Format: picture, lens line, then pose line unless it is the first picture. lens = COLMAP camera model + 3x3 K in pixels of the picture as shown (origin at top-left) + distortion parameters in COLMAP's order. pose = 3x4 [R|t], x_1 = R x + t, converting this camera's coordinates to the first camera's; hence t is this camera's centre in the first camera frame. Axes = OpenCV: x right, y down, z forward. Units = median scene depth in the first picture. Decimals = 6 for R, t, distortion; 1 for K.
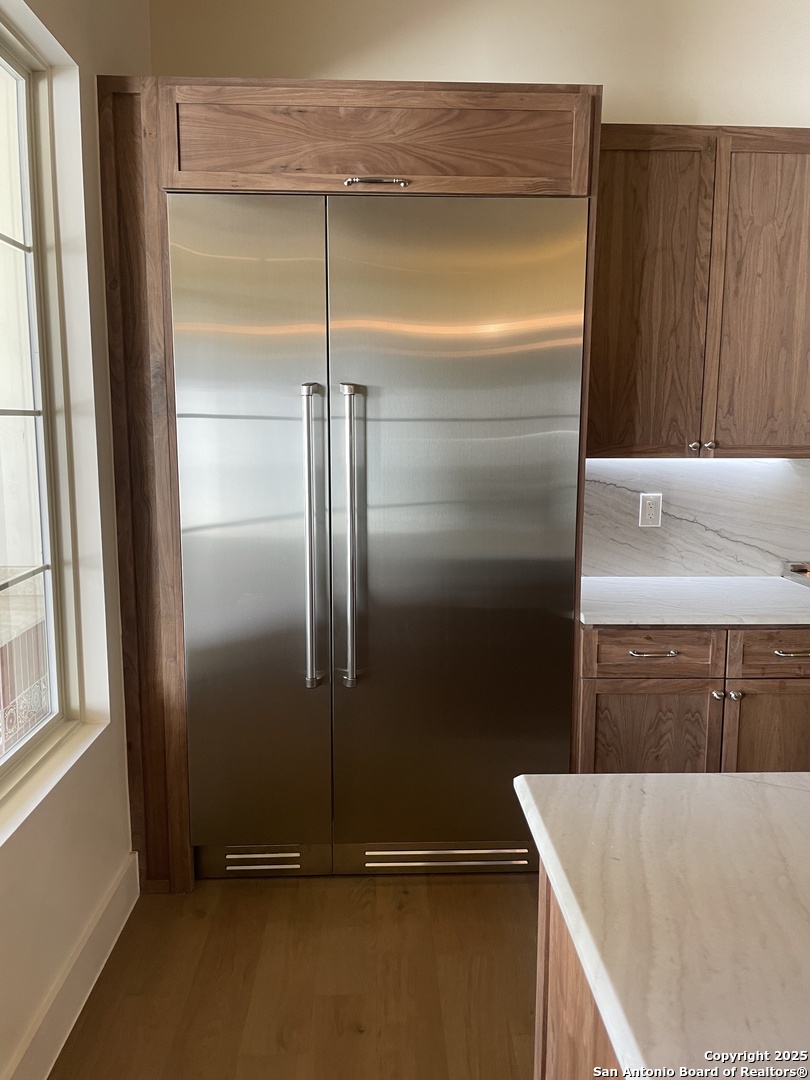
lens RADIAL K [[816.7, 0, 402.7], [0, 816.7, 538.8], [0, 0, 1]] dist [0.049833, -0.047399]
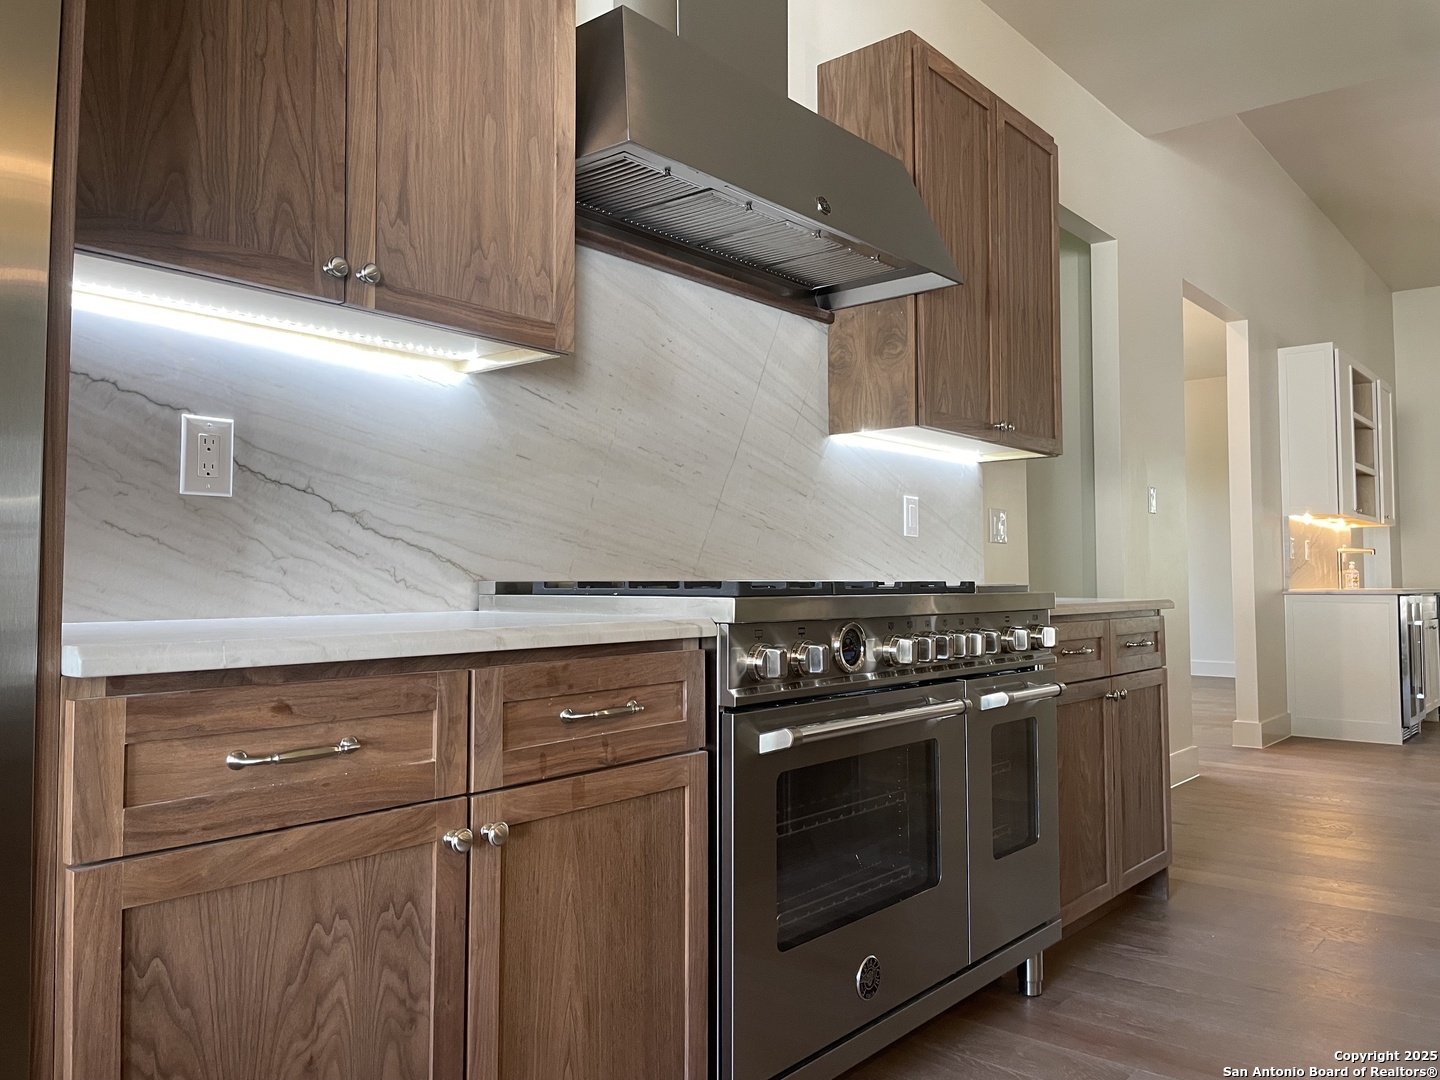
lens RADIAL K [[1089.0, 0, 726.9], [0, 1089.0, 525.1], [0, 0, 1]] dist [0.049833, -0.047399]
pose [[0.660327, 0.036359, 0.750098, 0.070140], [0.112861, 0.982679, -0.146987, 0.132100], [-0.742449, 0.181716, 0.644785, 0.535065]]
